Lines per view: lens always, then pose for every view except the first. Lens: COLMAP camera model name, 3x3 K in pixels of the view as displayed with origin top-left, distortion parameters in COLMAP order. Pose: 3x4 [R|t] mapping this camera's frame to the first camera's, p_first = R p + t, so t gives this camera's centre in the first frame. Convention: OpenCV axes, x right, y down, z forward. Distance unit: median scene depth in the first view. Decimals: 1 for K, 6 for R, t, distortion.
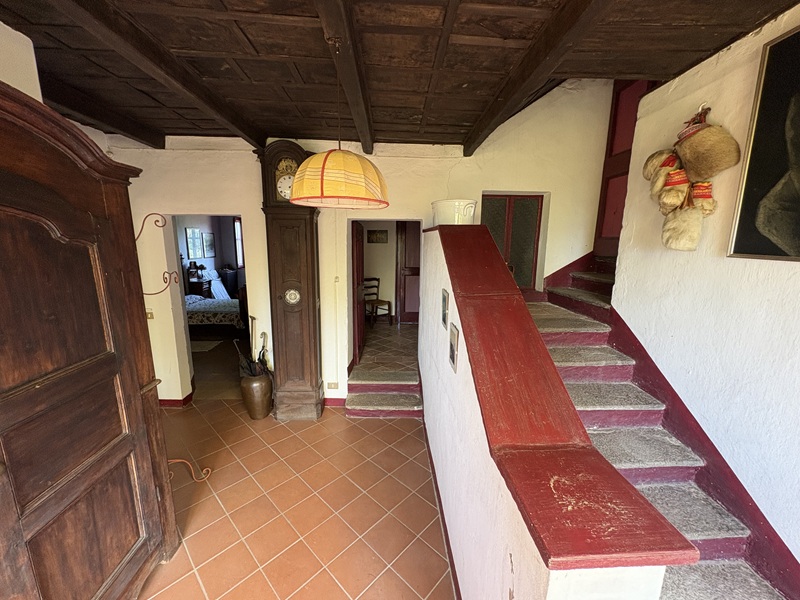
lens RADIAL K [[318.1, 0, 405.8], [0, 318.1, 299.0], [0, 0, 1]] dist [0.001785, 0.000169]
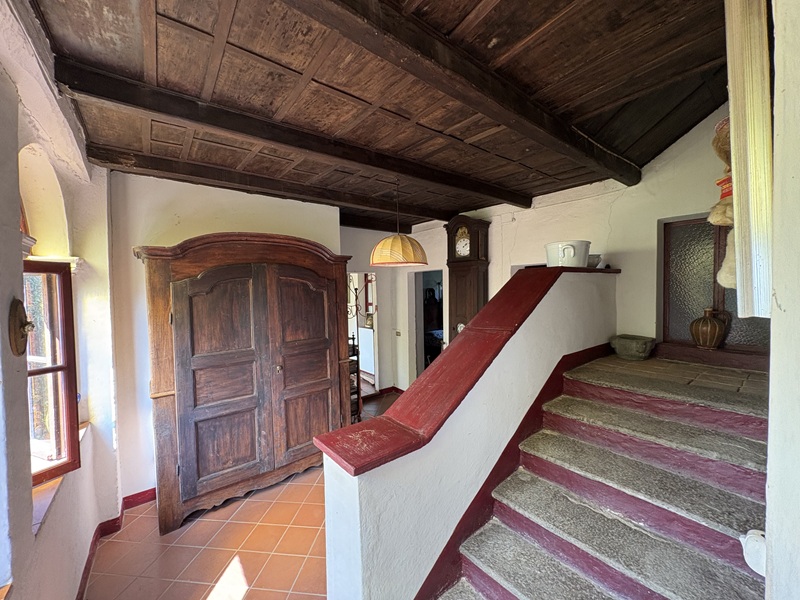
lens RADIAL K [[318.1, 0, 398.7], [0, 318.1, 298.3], [0, 0, 1]] dist [0.001785, 0.000169]
pose [[0.594965, 0.005689, -0.803731, 1.084541], [-0.117408, 0.989864, -0.079905, 0.007619], [0.795130, 0.141905, 0.589603, 0.038189]]
